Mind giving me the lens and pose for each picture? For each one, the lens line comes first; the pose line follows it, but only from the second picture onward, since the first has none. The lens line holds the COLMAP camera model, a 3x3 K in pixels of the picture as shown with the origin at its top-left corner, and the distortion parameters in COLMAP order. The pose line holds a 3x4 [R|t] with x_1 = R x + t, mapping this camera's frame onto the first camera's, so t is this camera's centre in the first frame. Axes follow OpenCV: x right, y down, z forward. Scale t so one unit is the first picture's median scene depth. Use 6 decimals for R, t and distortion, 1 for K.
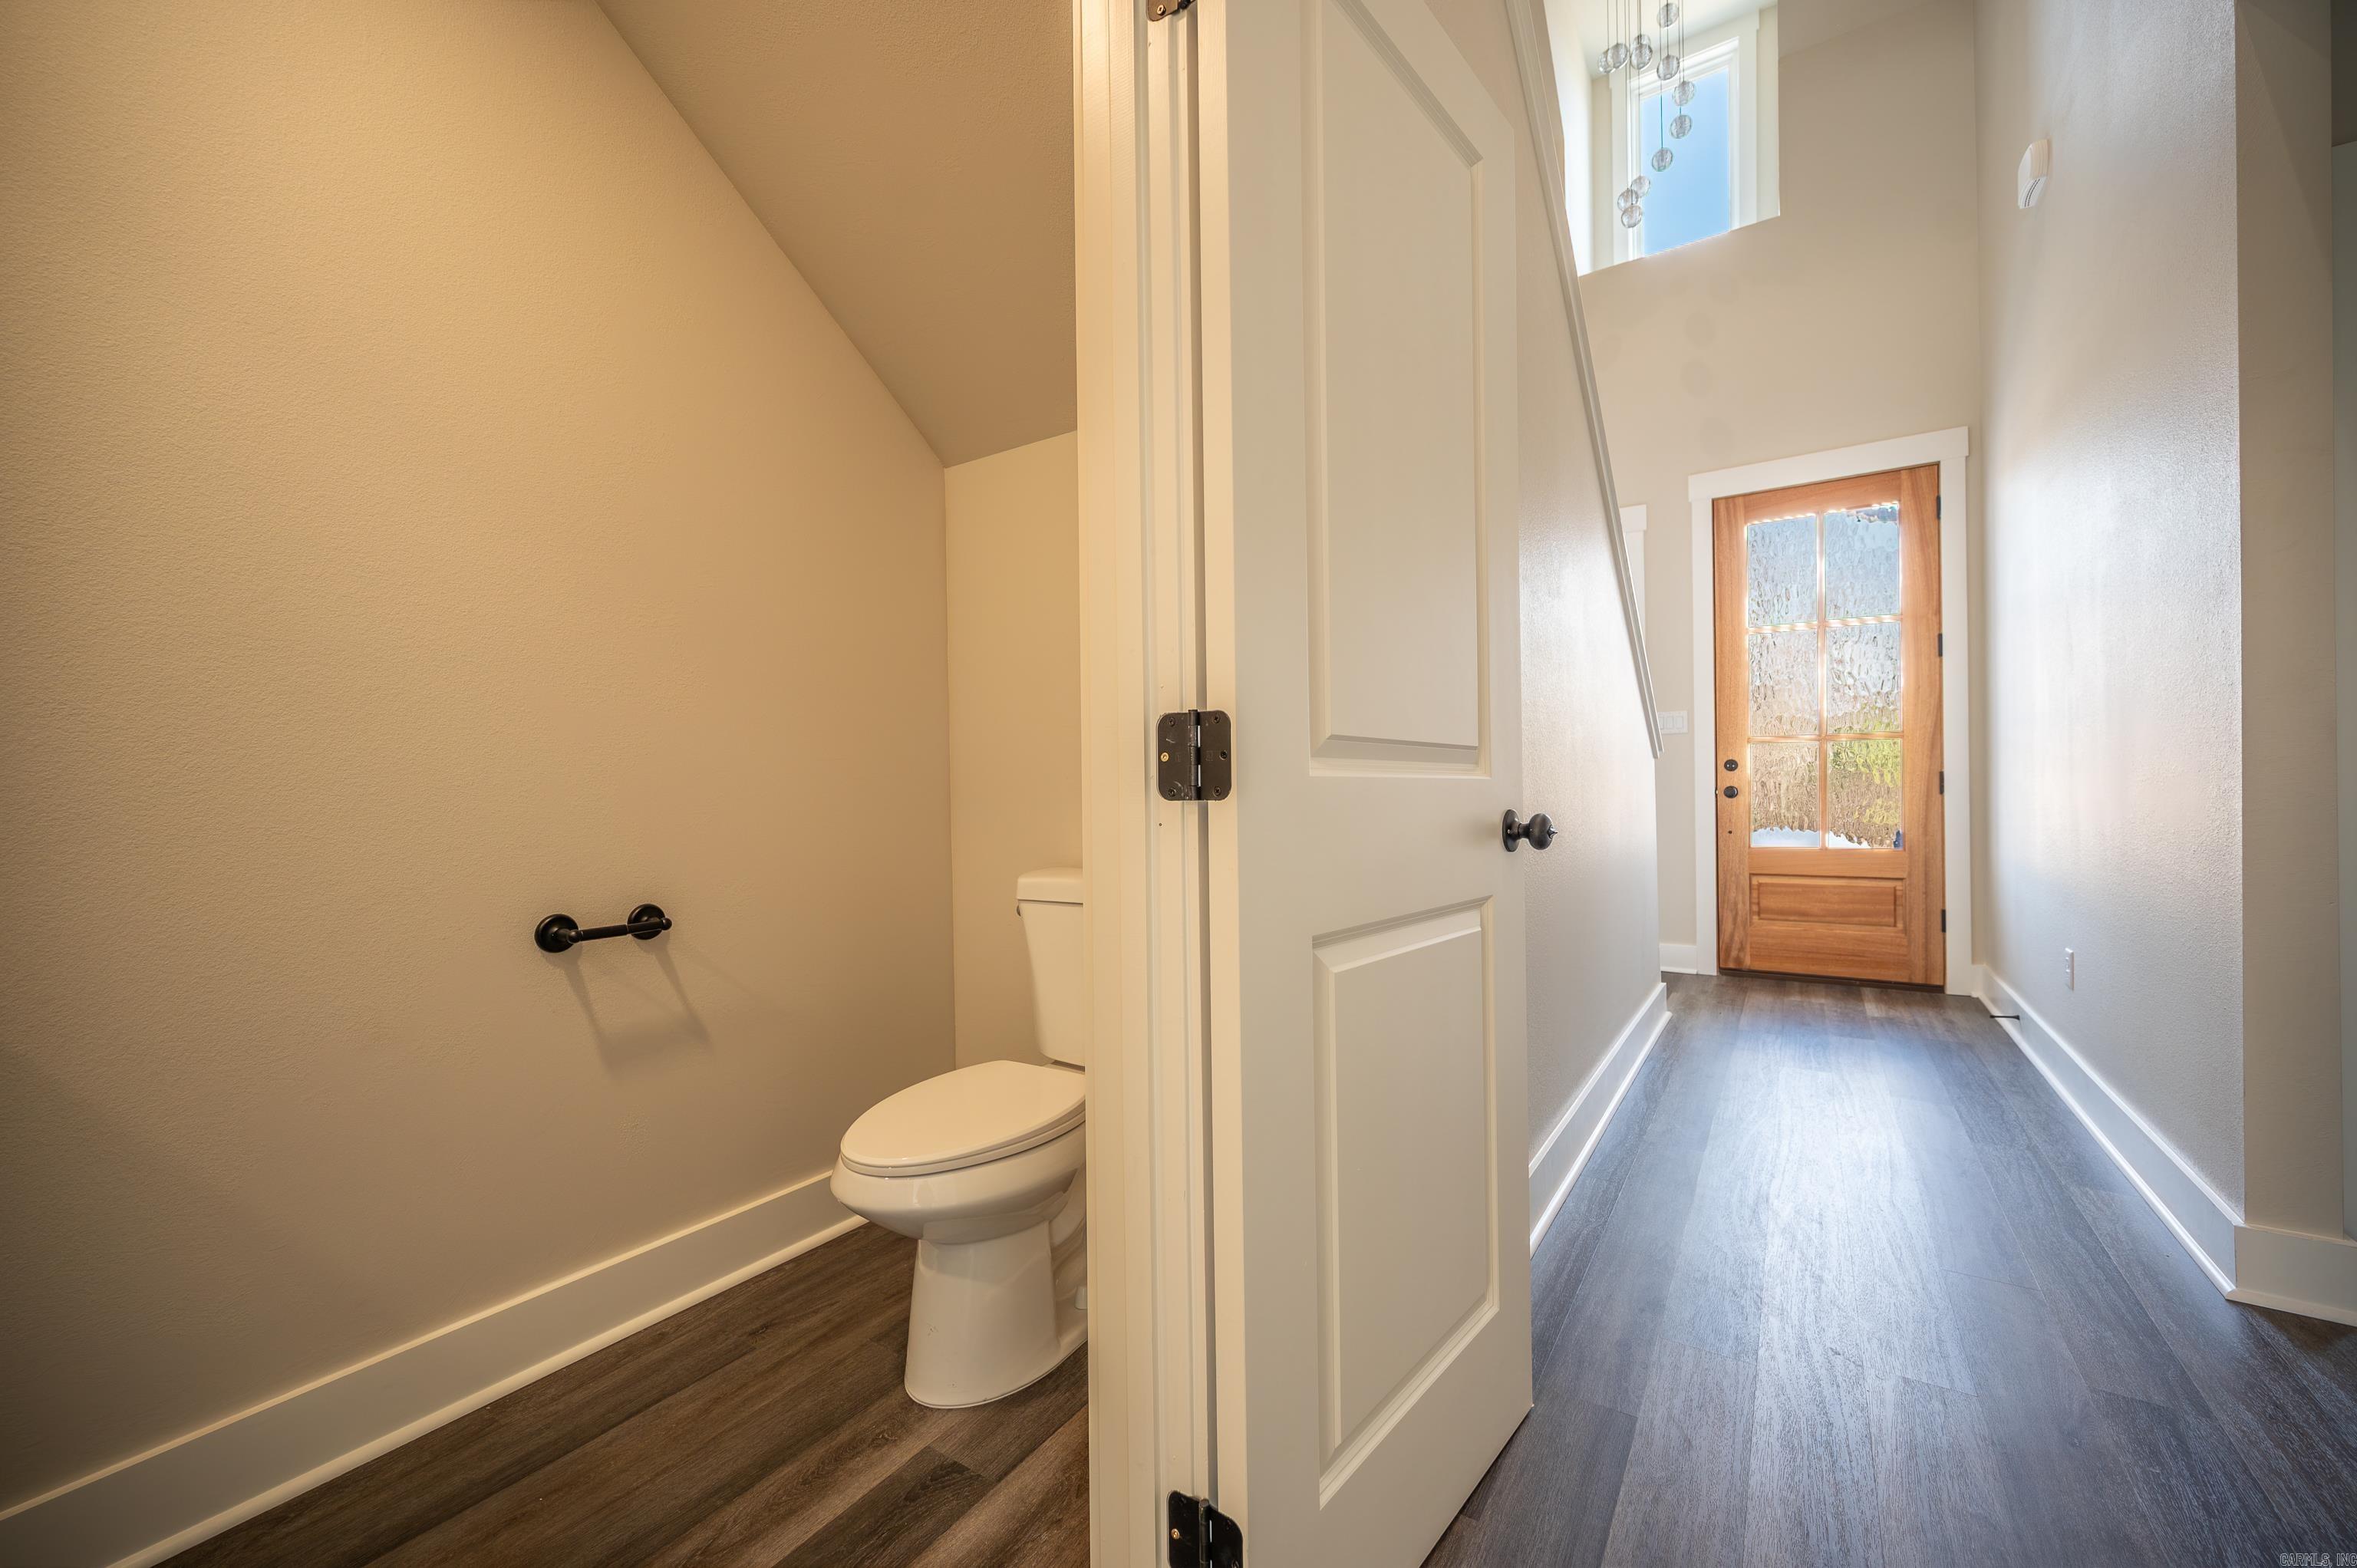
lens RADIAL K [[973.9, 0, 1178.5], [0, 973.9, 784.0], [0, 0, 1]] dist [0.011192, -0.000118]
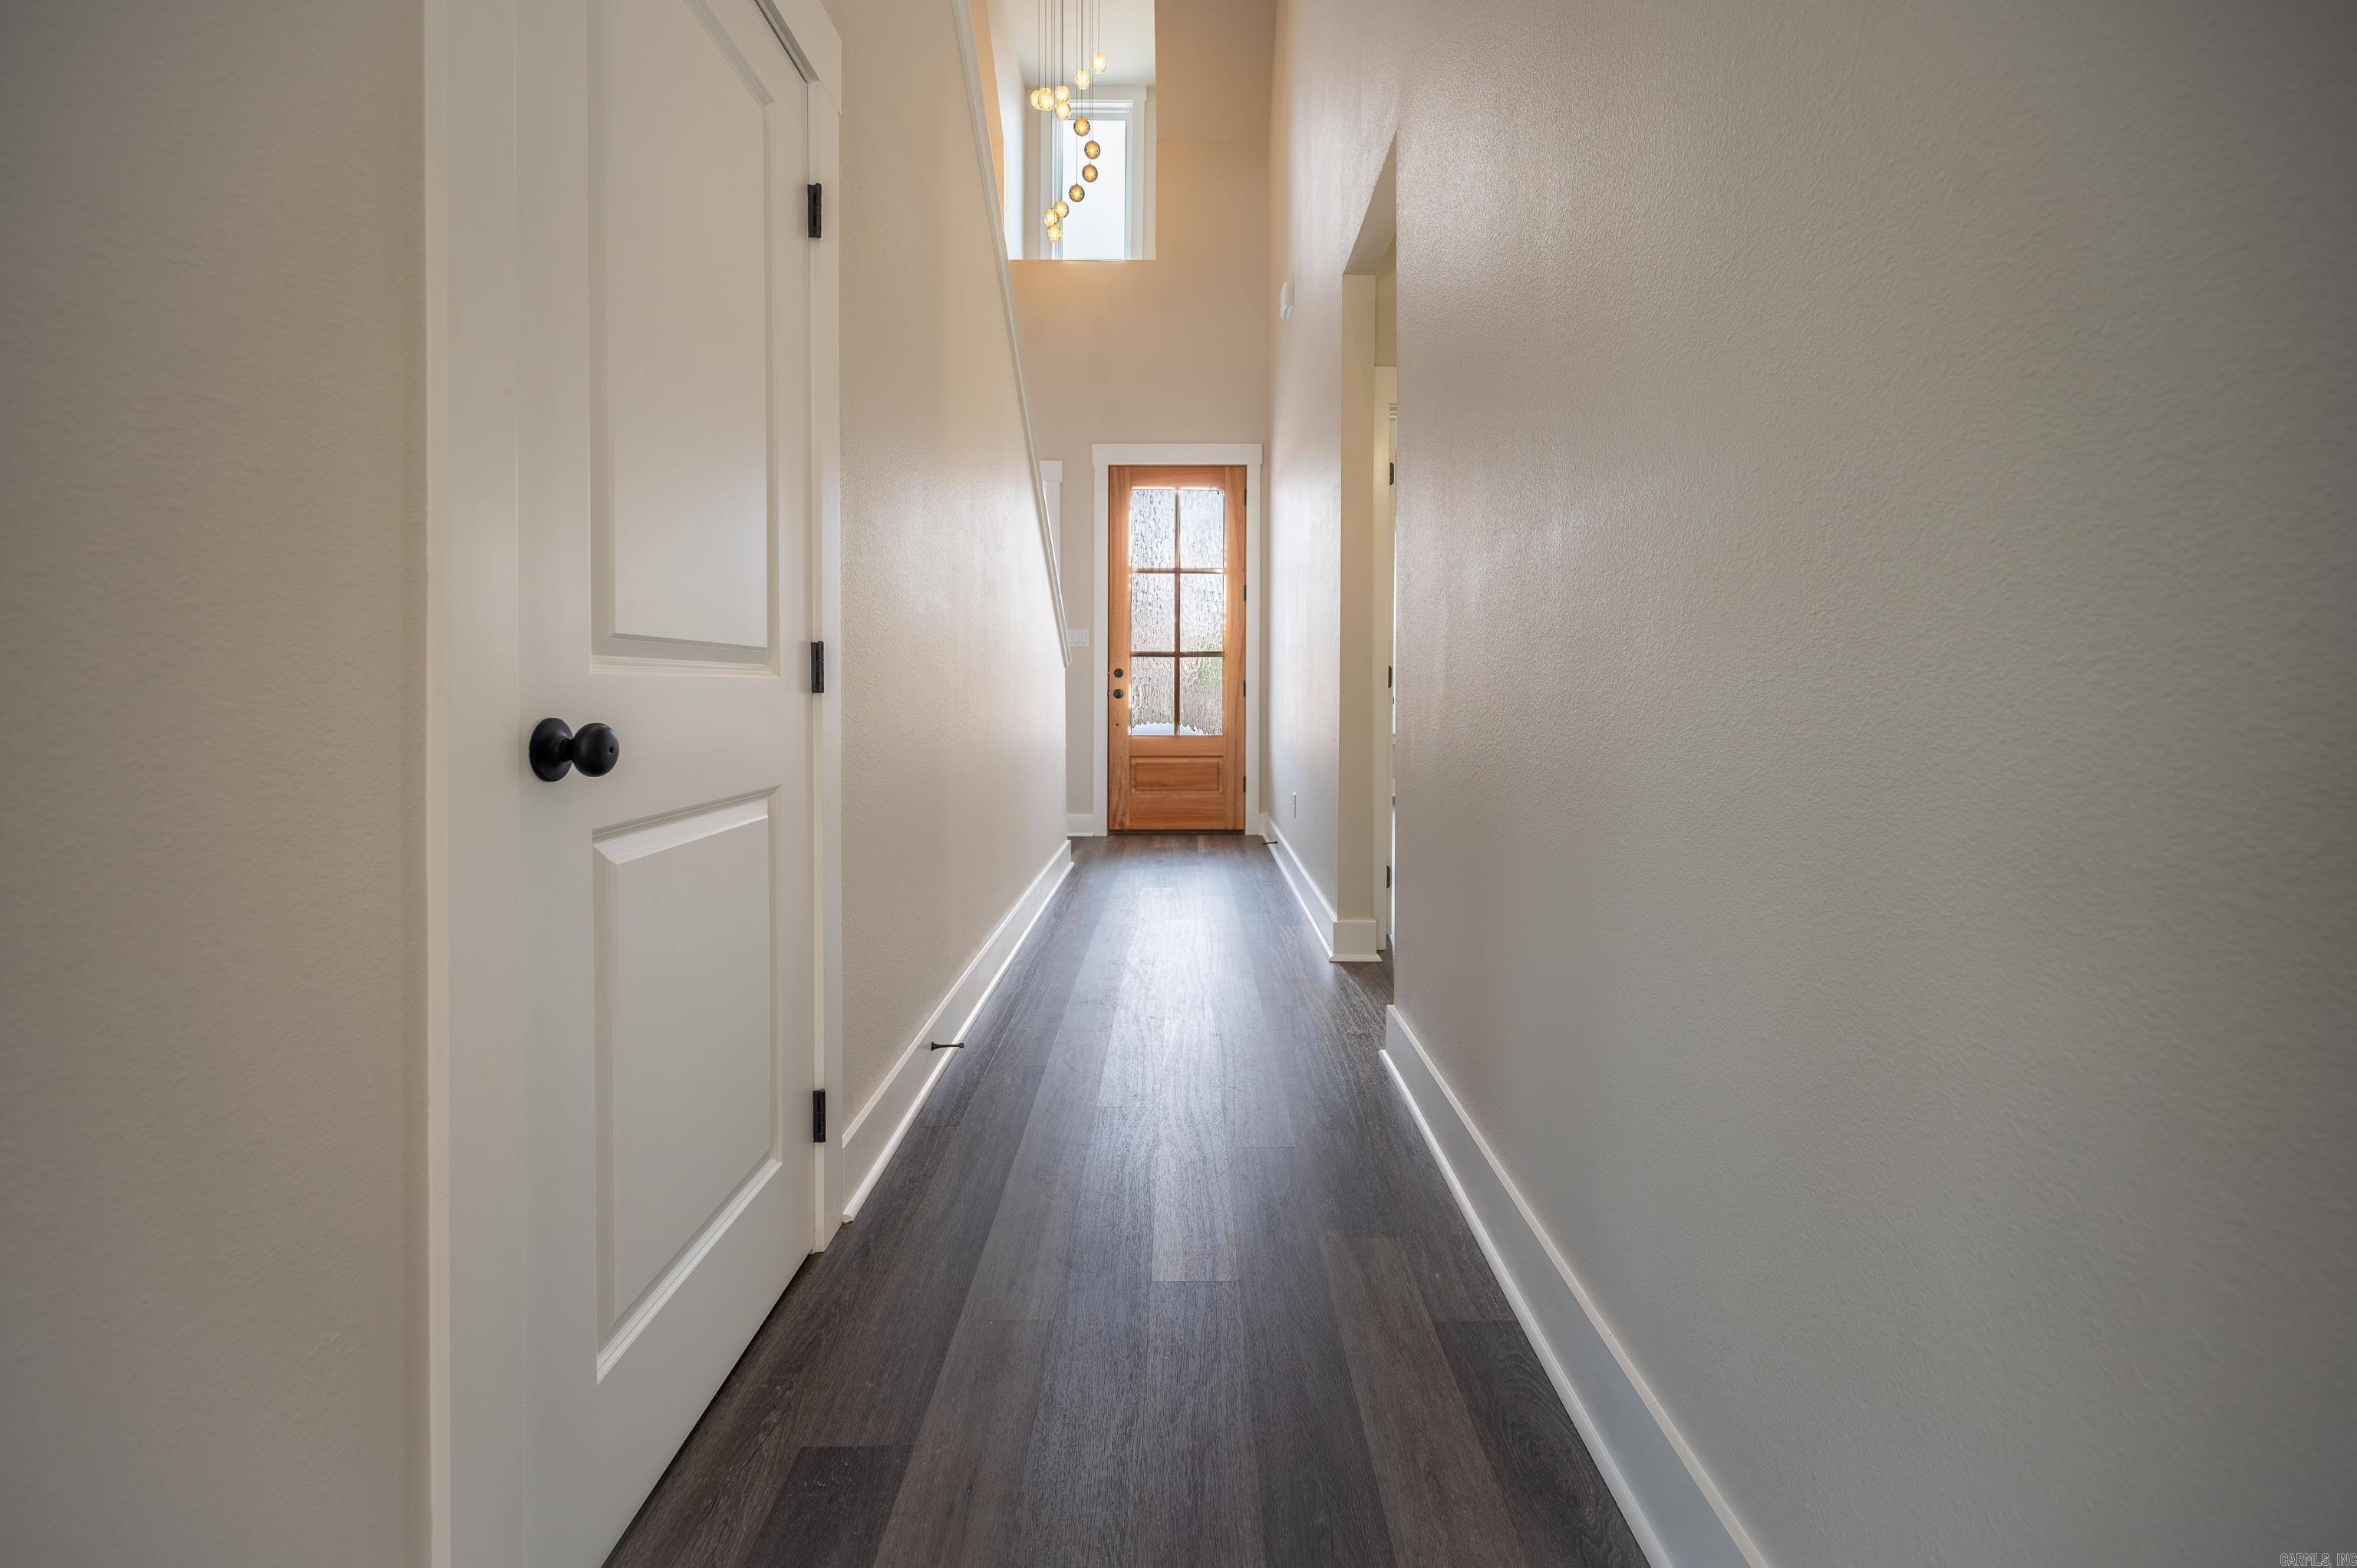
lens RADIAL K [[982.8, 0, 1175.7], [0, 982.8, 685.4], [0, 0, 1]] dist [-0.000212, -0.000338]
pose [[0.845402, 0.012740, 0.533978, -0.075146], [-0.012949, 0.999911, -0.003356, 0.000643], [-0.533973, -0.004077, 0.845492, -0.160658]]
